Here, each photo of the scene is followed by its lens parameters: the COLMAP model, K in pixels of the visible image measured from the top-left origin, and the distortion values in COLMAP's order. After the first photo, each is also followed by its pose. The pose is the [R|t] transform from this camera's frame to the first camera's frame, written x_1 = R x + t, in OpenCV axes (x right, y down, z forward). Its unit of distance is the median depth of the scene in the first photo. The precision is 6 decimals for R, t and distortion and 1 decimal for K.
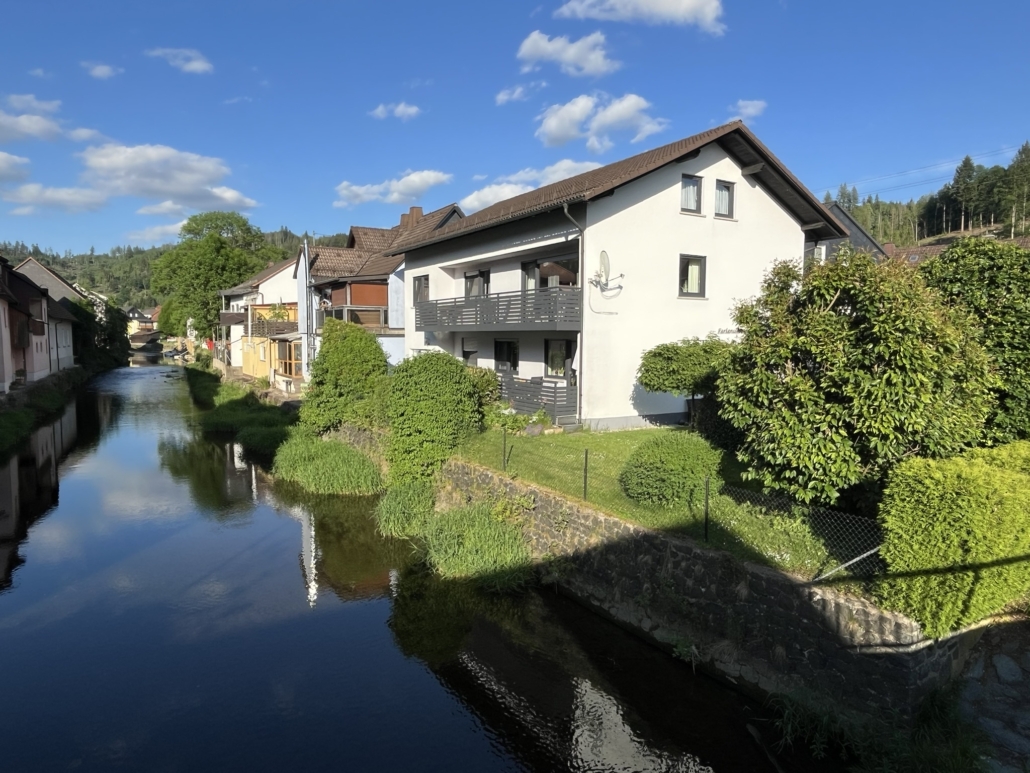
lens RADIAL K [[644.2, 0, 516.7], [0, 644.2, 382.4], [0, 0, 1]] dist [-0.016795, -0.002686]
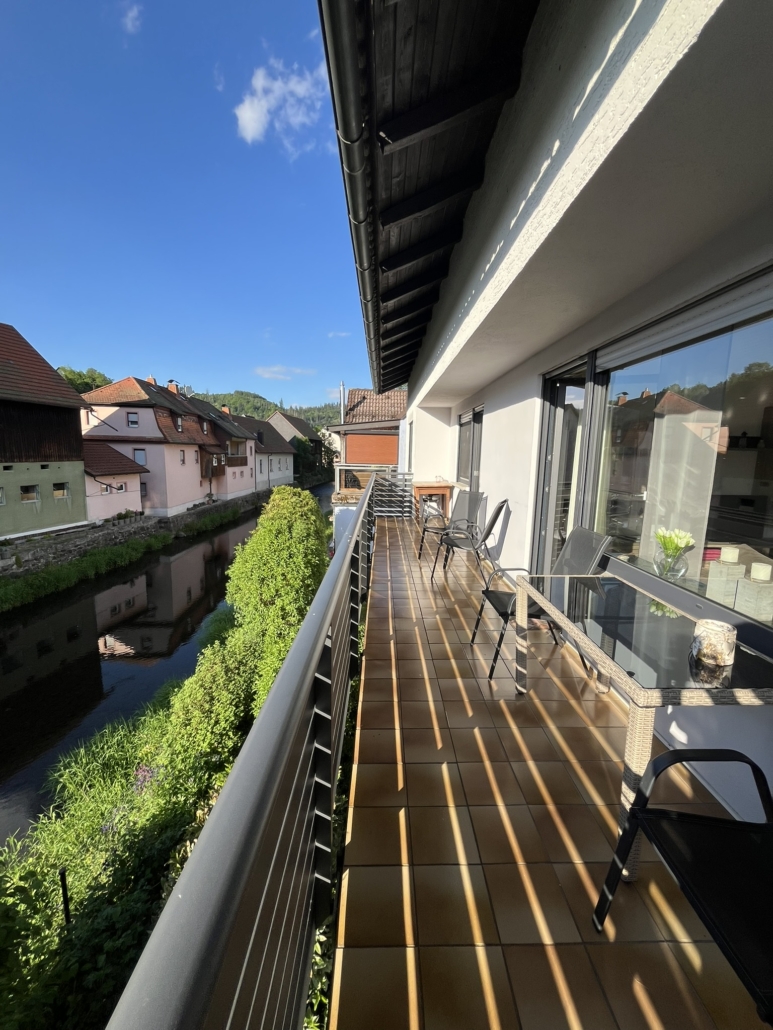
lens RADIAL K [[420.2, 0, 391.4], [0, 420.2, 512.7], [0, 0, 1]] dist [-0.000584, -0.000253]
pose [[0.864396, 0.084597, -0.495645, 0.029548], [-0.054624, 0.995710, 0.074684, -0.094212], [0.499836, -0.037482, 0.865308, 0.554826]]
